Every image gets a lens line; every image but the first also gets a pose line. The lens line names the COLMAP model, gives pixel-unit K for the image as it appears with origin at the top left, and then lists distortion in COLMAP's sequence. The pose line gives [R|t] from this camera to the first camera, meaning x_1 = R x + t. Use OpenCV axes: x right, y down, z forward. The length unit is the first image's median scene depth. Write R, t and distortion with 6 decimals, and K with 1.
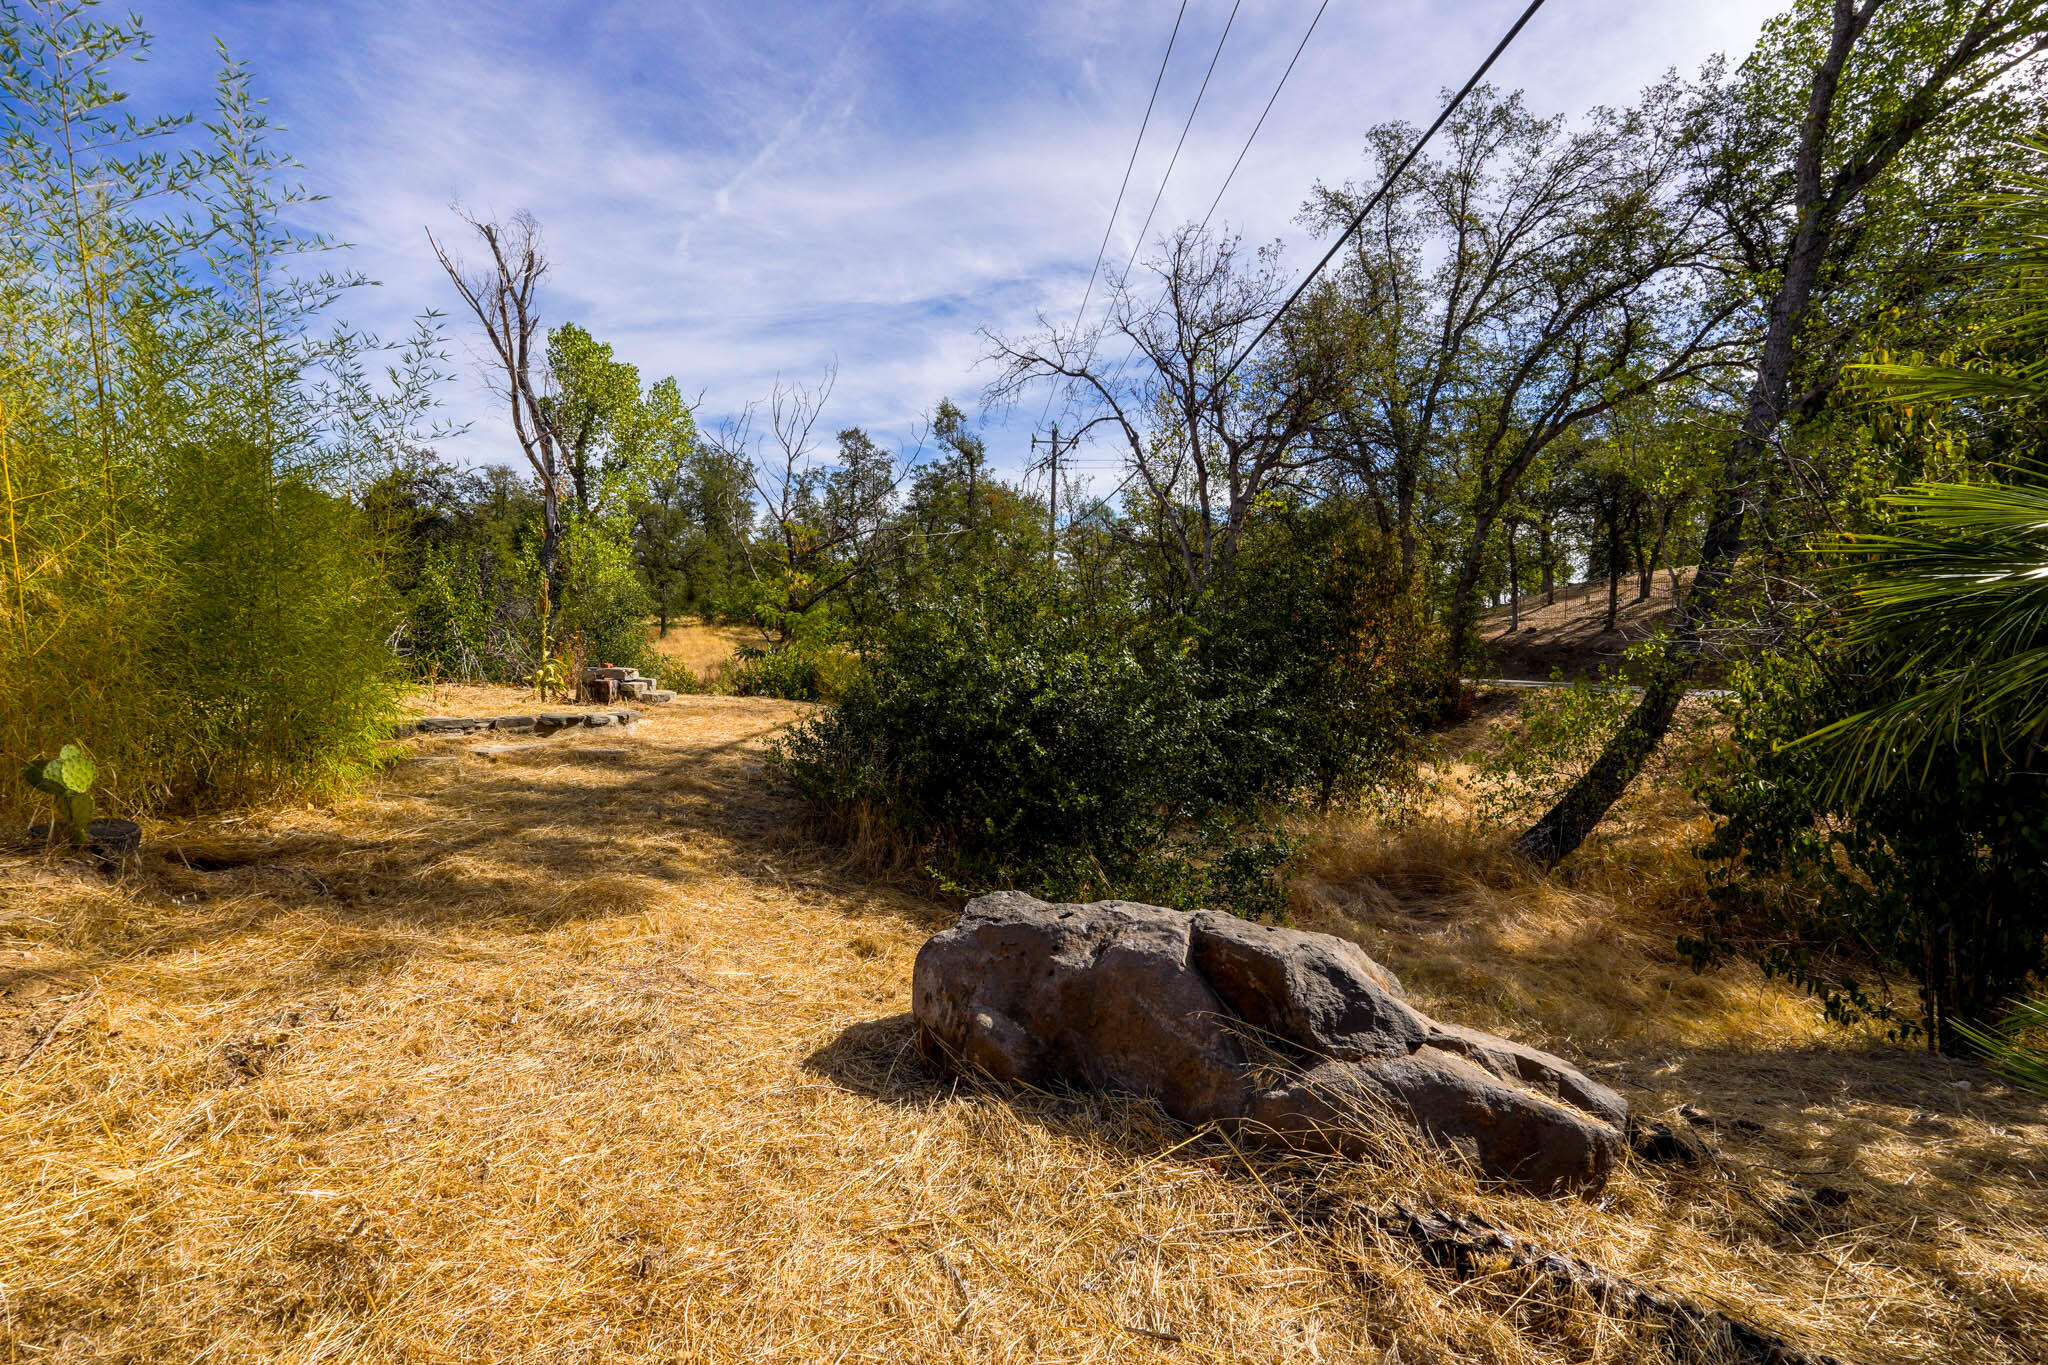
lens RADIAL K [[942.5, 0, 1018.6], [0, 942.5, 687.4], [0, 0, 1]] dist [-0.004463, 0.000252]
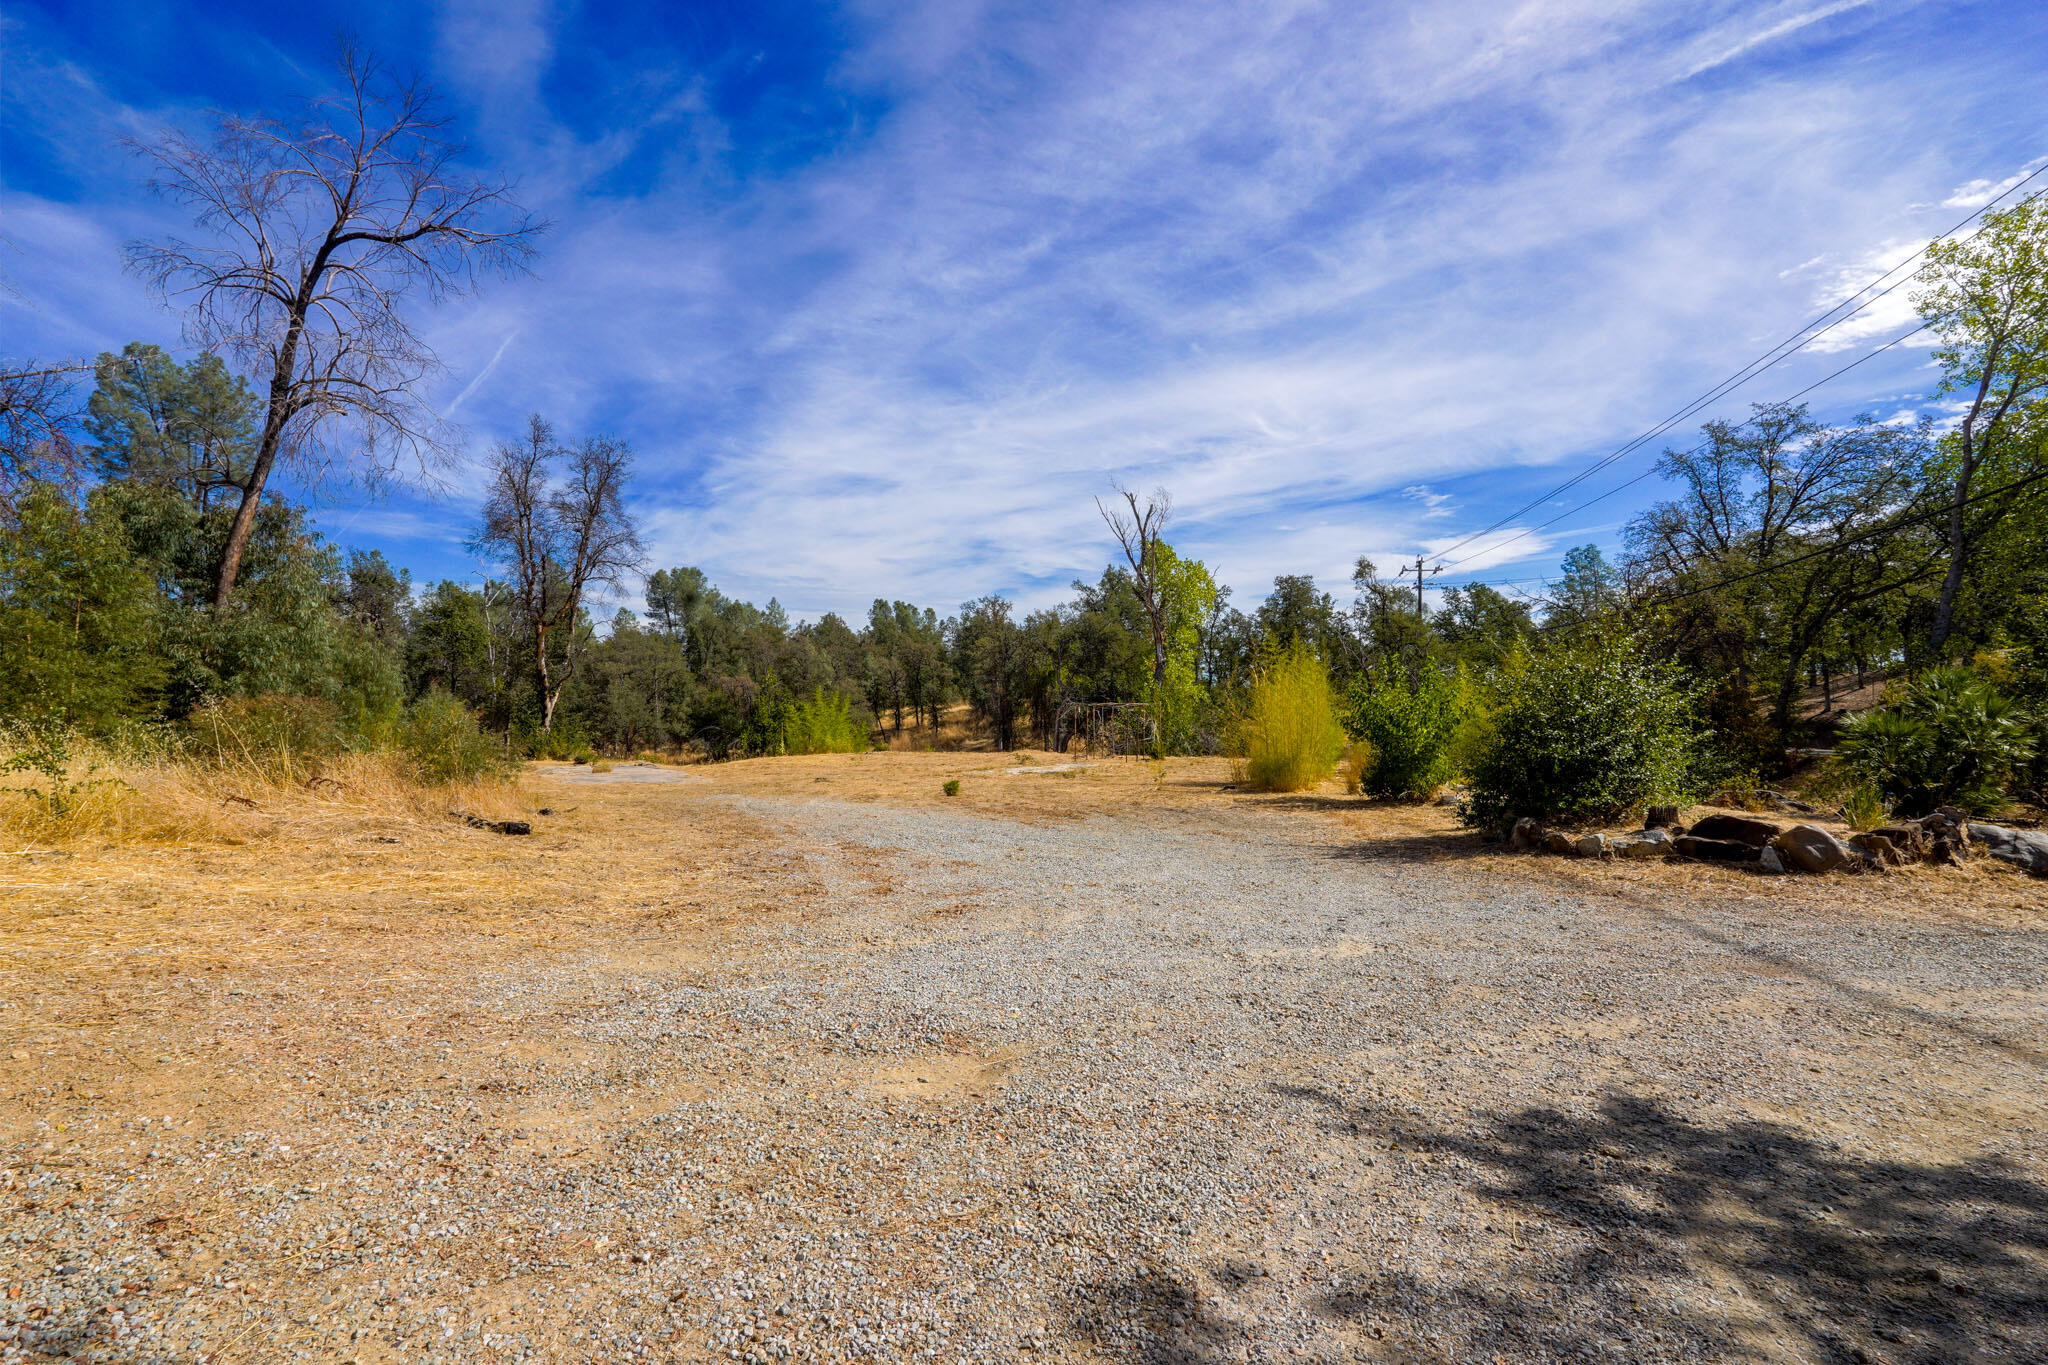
lens RADIAL K [[942.5, 0, 1018.6], [0, 942.5, 687.4], [0, 0, 1]] dist [-0.004463, 0.000252]
pose [[0.971391, -0.017226, -0.236859, -0.423376], [0.000980, 0.997648, -0.068533, -0.007371], [0.237483, 0.066341, 0.969124, -0.882135]]
